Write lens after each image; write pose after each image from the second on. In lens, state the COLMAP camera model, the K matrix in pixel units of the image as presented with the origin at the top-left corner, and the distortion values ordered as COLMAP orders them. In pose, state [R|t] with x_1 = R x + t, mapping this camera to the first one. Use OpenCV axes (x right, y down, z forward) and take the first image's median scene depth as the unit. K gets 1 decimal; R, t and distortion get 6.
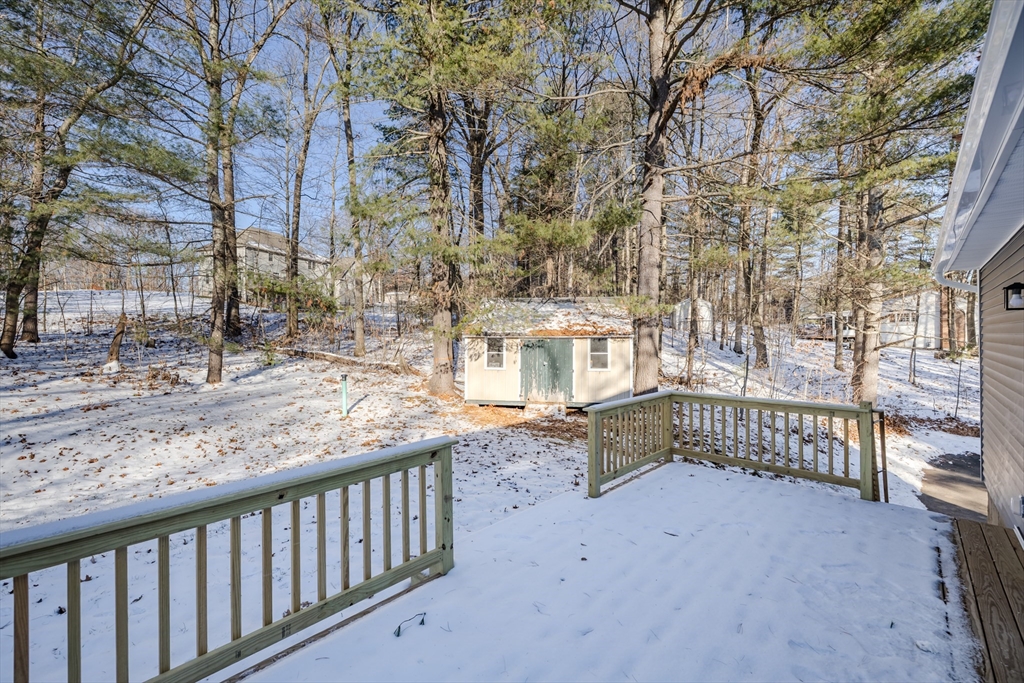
lens RADIAL K [[426.7, 0, 516.4], [0, 426.7, 336.7], [0, 0, 1]] dist [0.001148, 0.000090]
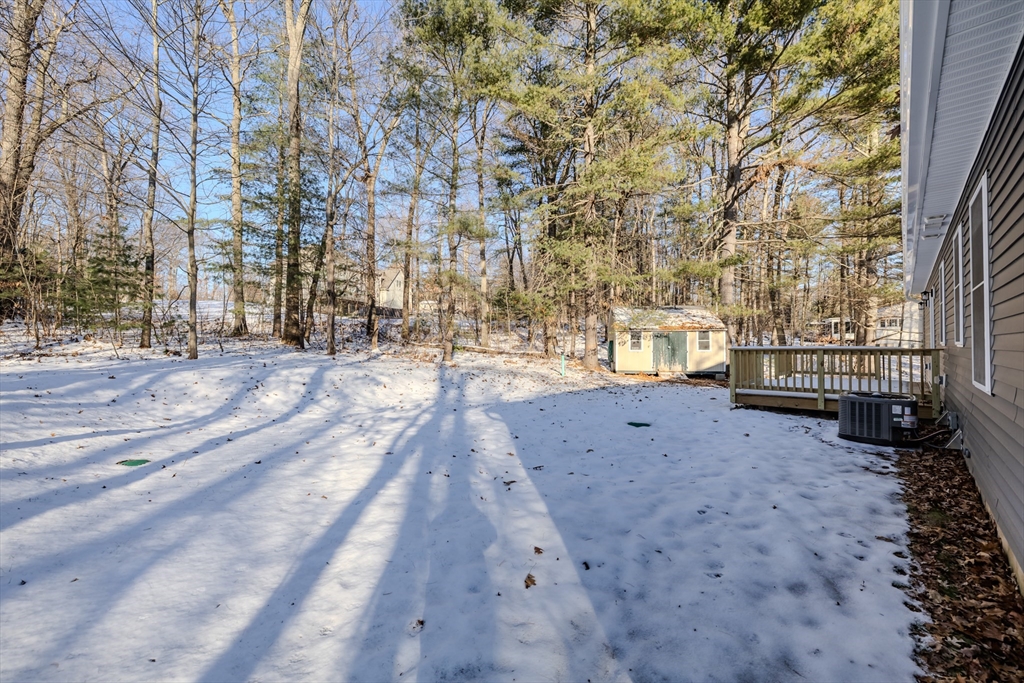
lens RADIAL K [[426.7, 0, 507.4], [0, 426.7, 344.1], [0, 0, 1]] dist [0.001148, 0.000090]
pose [[0.999997, -0.000012, 0.002430, -0.533949], [0.000017, 0.999998, -0.002232, 0.054159], [-0.002430, 0.002232, 0.999995, -0.596439]]
